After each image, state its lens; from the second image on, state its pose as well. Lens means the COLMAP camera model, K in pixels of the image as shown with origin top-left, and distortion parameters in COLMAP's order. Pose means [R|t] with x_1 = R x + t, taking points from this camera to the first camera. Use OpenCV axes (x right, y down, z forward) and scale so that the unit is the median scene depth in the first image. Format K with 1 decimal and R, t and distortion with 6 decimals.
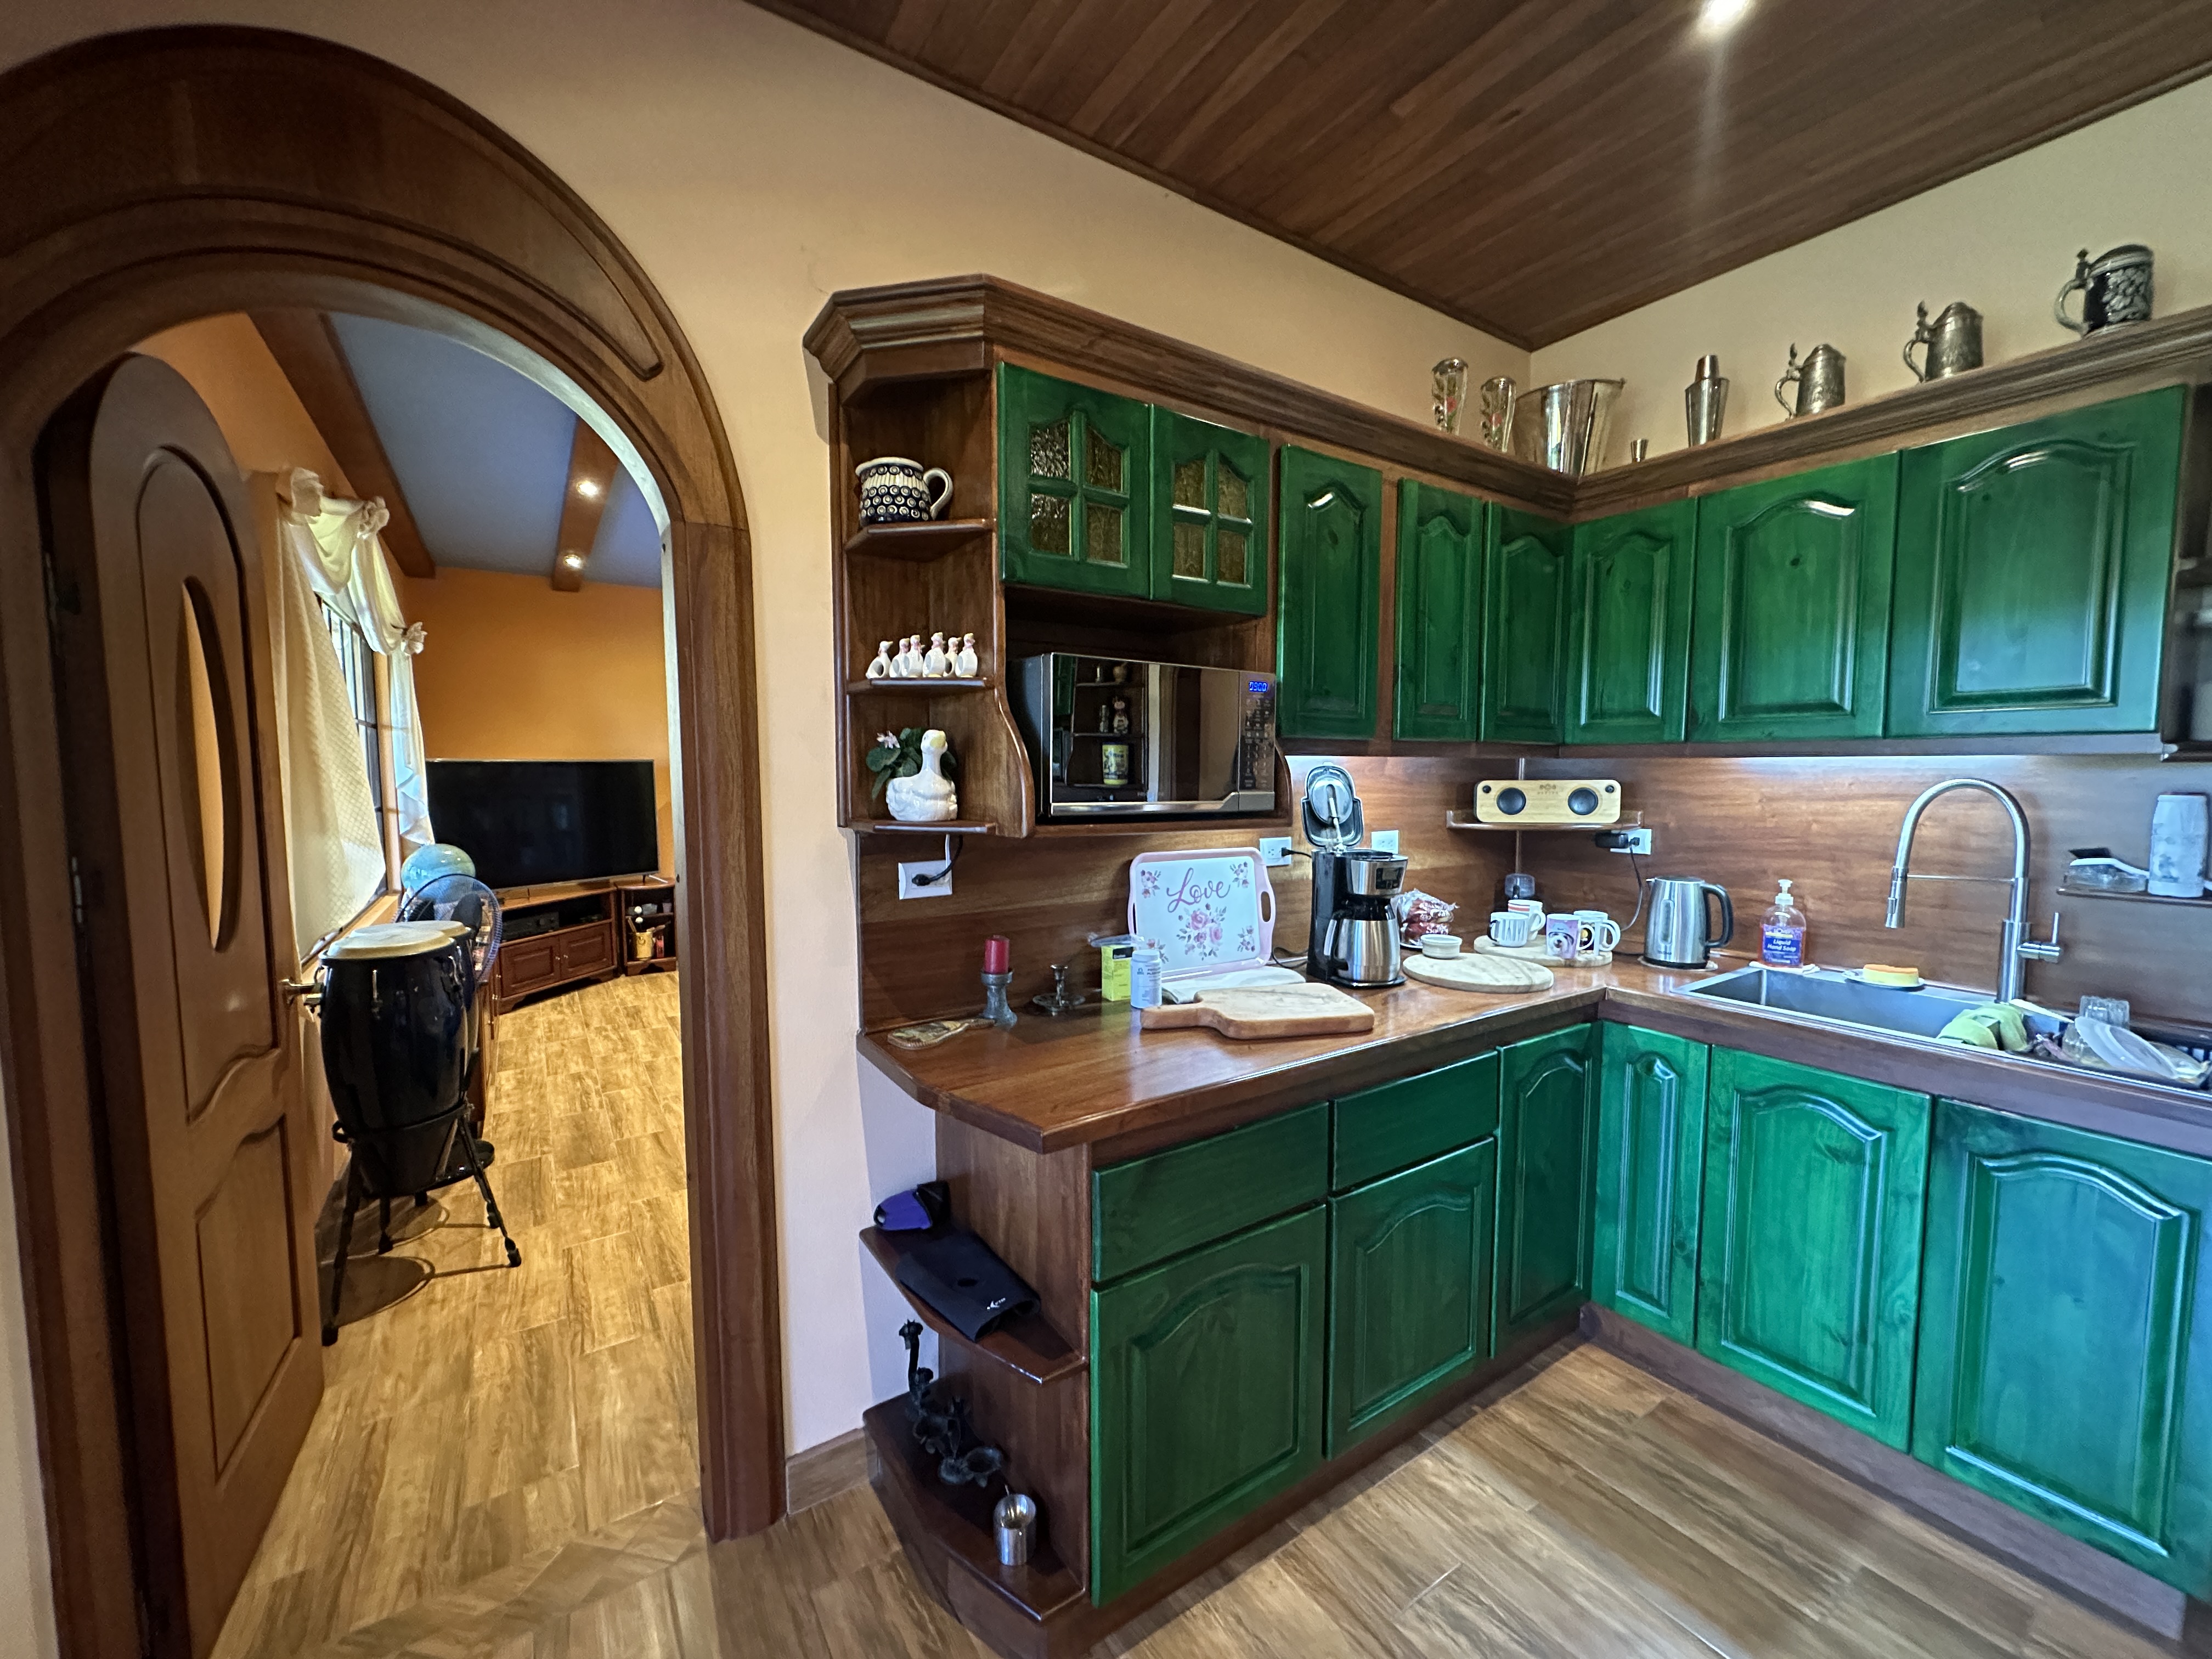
lens RADIAL K [[882.7, 0, 1103.2], [0, 882.7, 833.9], [0, 0, 1]] dist [-0.001539, 0.000639]
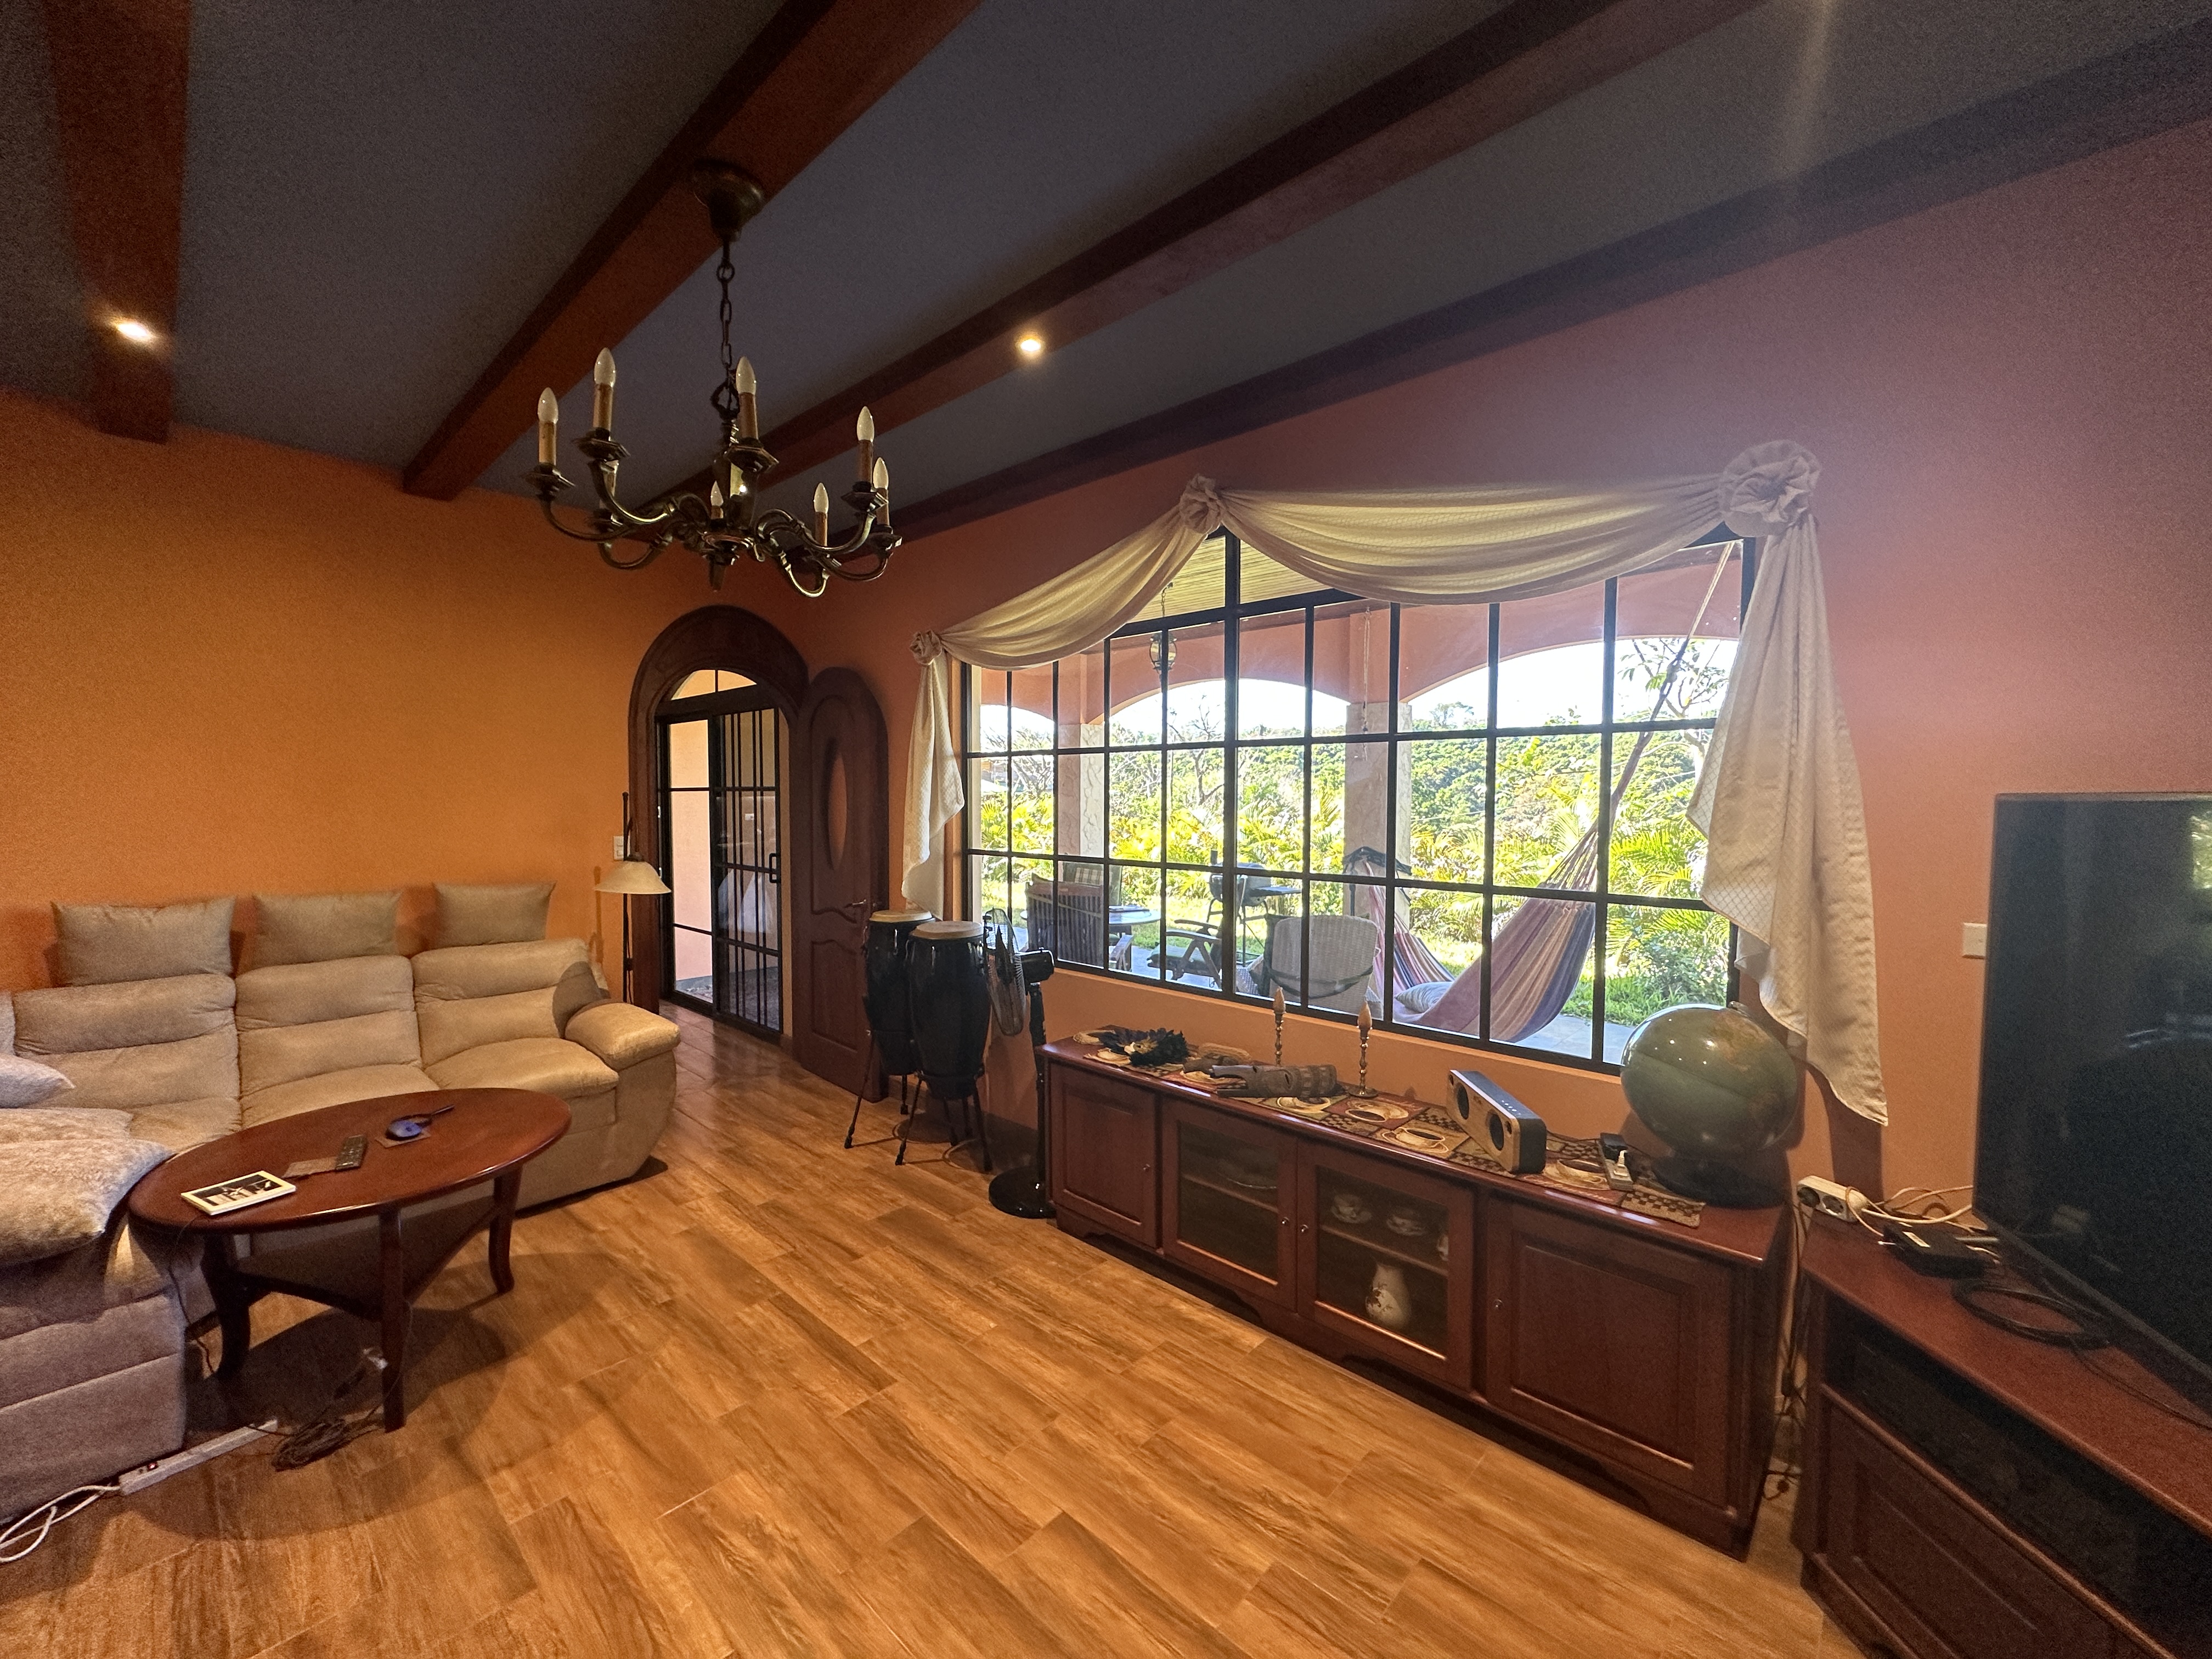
lens RADIAL K [[883.1, 0, 1105.0], [0, 883.1, 836.2], [0, 0, 1]] dist [-0.001189, 0.000398]
pose [[-0.970154, 0.018777, -0.241763, -0.731090], [-0.012242, 0.991934, 0.126165, -0.209281], [0.242182, 0.125359, -0.962098, 2.430513]]
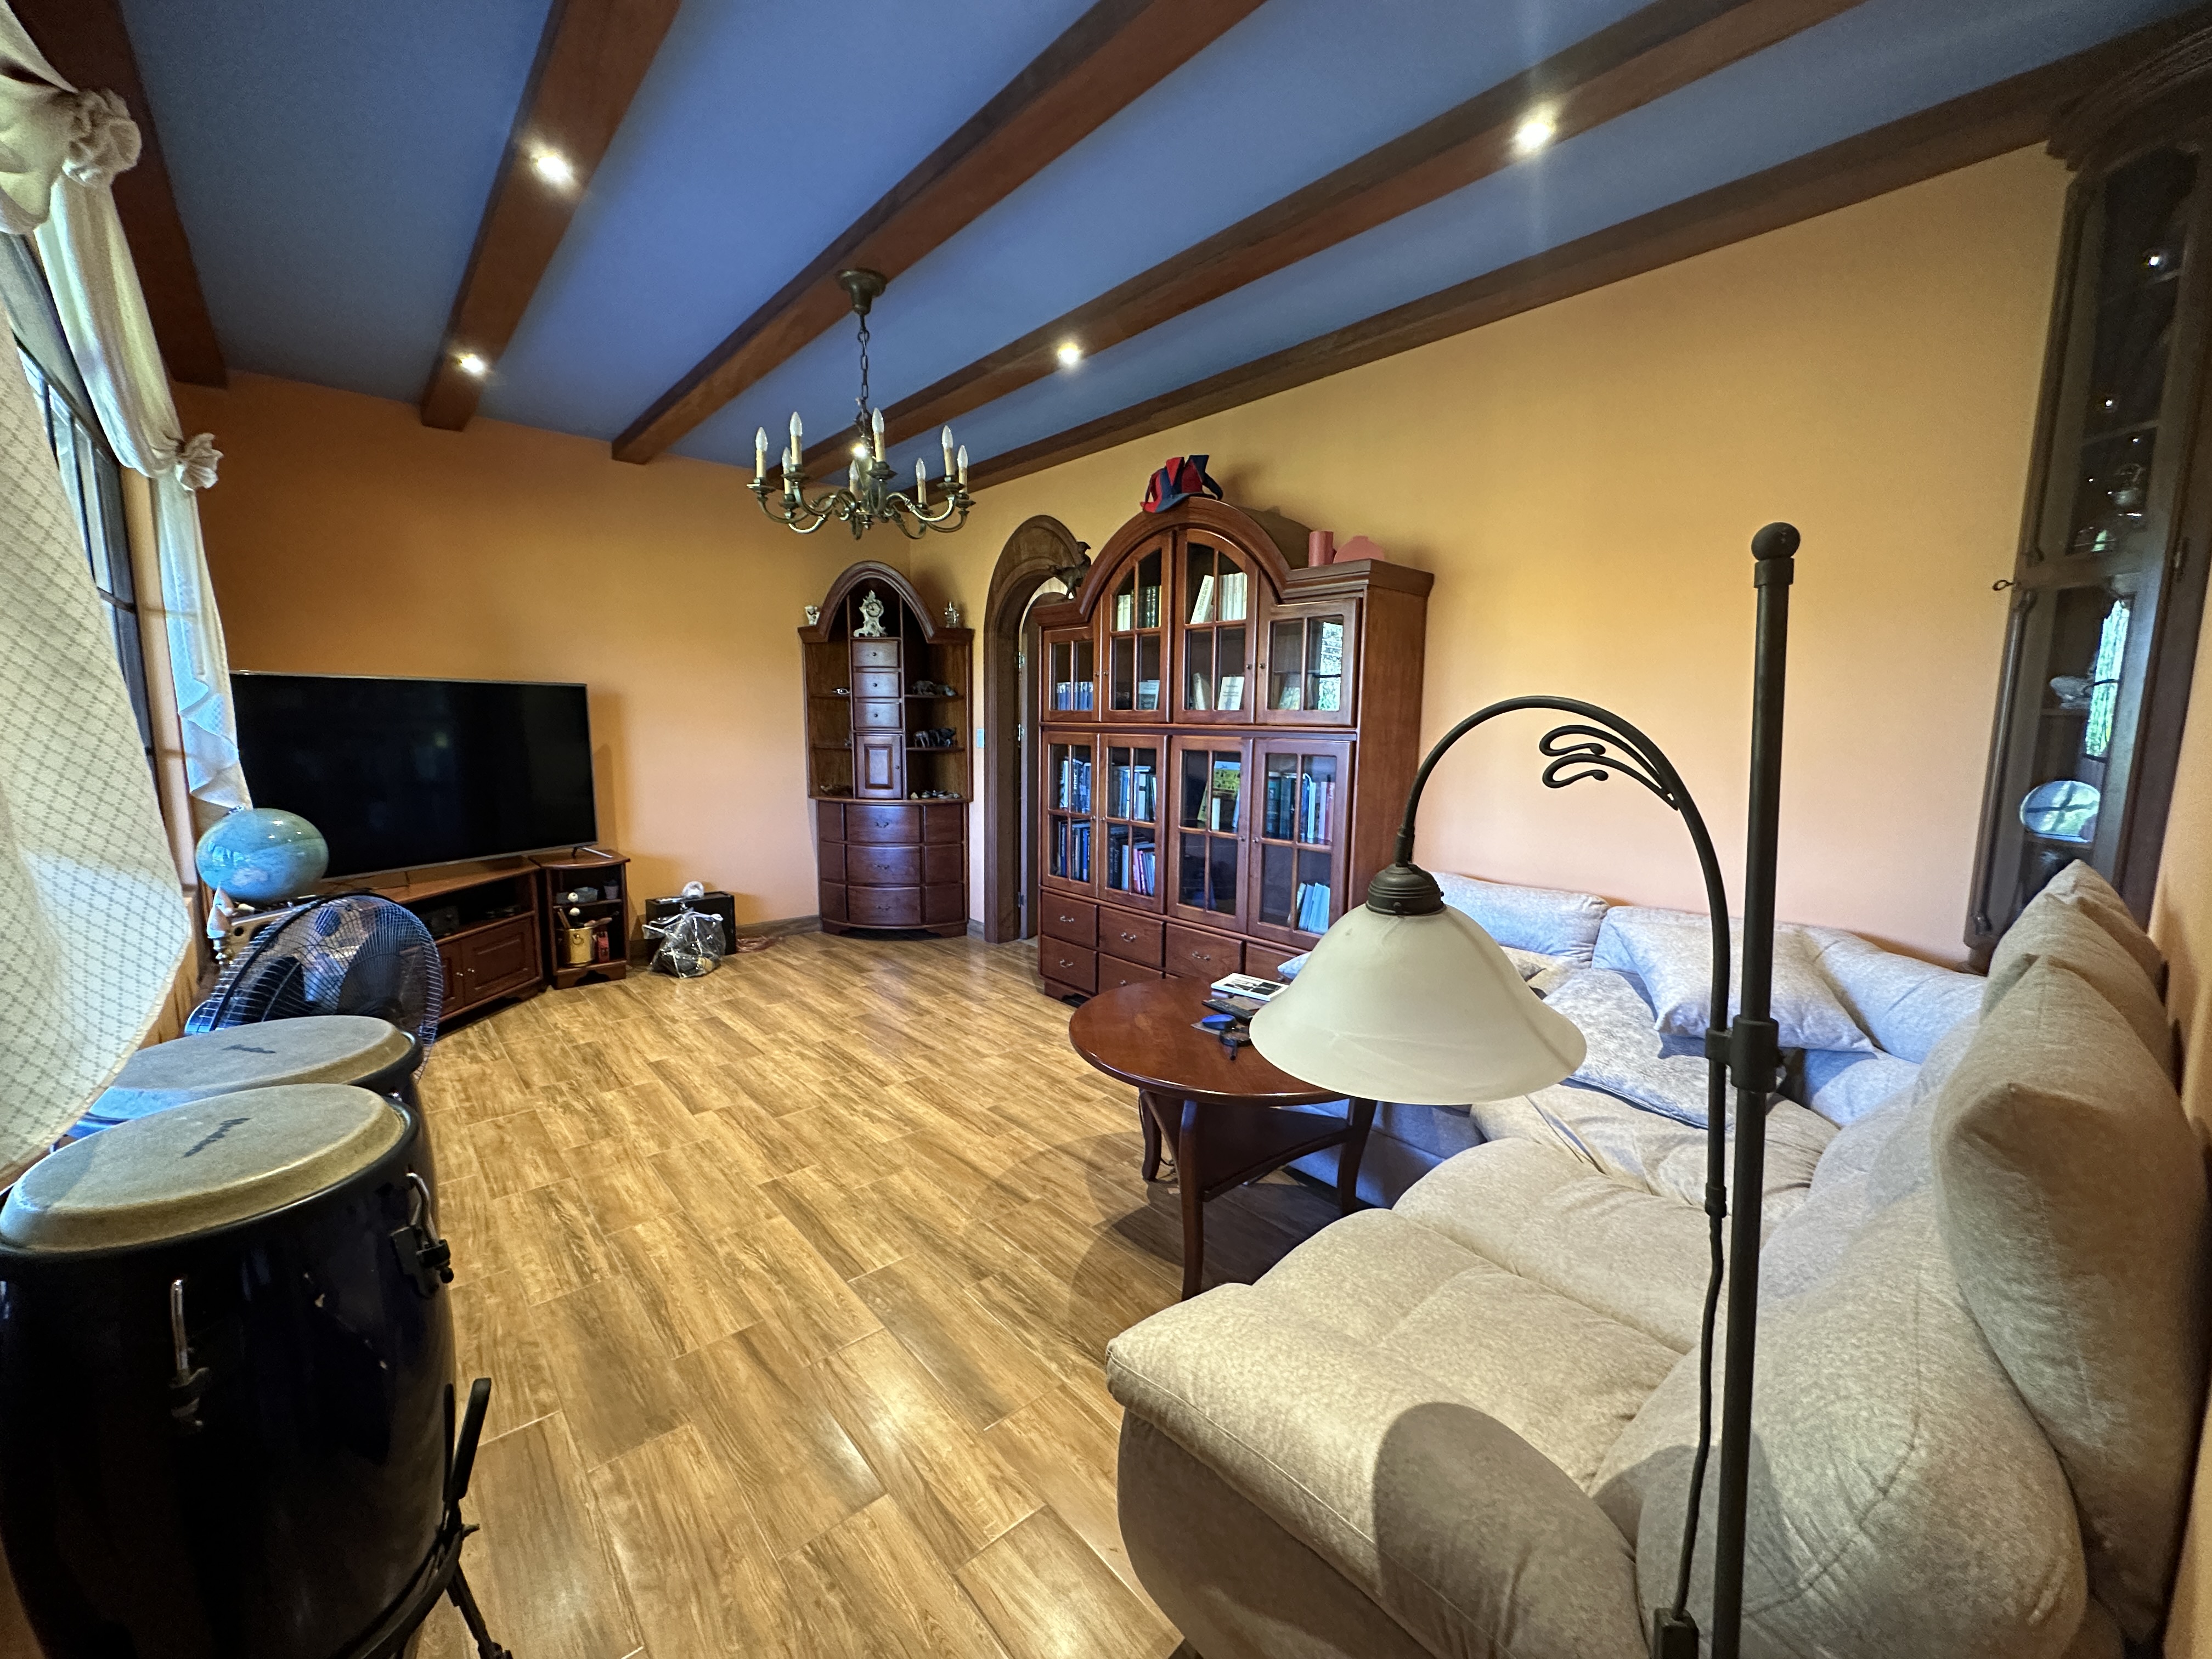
lens RADIAL K [[876.7, 0, 1108.8], [0, 876.7, 834.5], [0, 0, 1]] dist [-0.000565, 0.000130]
pose [[0.989203, 0.002173, 0.146538, -0.483519], [-0.010749, 0.998273, 0.057758, -0.022592], [-0.146160, -0.058710, 0.987517, 0.578995]]
